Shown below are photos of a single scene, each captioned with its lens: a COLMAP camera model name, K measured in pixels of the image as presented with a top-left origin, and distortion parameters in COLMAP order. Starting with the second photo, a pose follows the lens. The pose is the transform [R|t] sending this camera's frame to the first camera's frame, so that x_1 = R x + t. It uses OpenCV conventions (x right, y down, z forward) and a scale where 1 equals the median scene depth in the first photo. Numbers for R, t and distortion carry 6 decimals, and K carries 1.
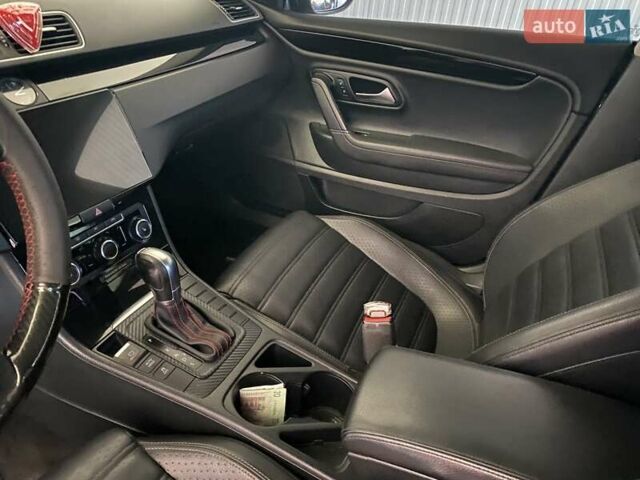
lens RADIAL K [[455.1, 0, 320.7], [0, 455.1, 239.5], [0, 0, 1]] dist [0.004759, 0.000063]
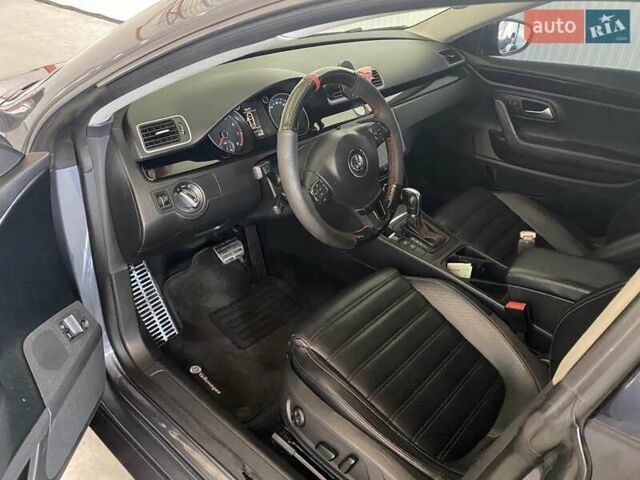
lens RADIAL K [[455.1, 0, 319.4], [0, 455.1, 241.2], [0, 0, 1]] dist [0.004759, 0.000063]
pose [[0.952943, 0.110796, -0.282176, -0.104554], [-0.113583, 0.993507, 0.006515, 0.185025], [0.281066, 0.025842, 0.959341, -0.665261]]
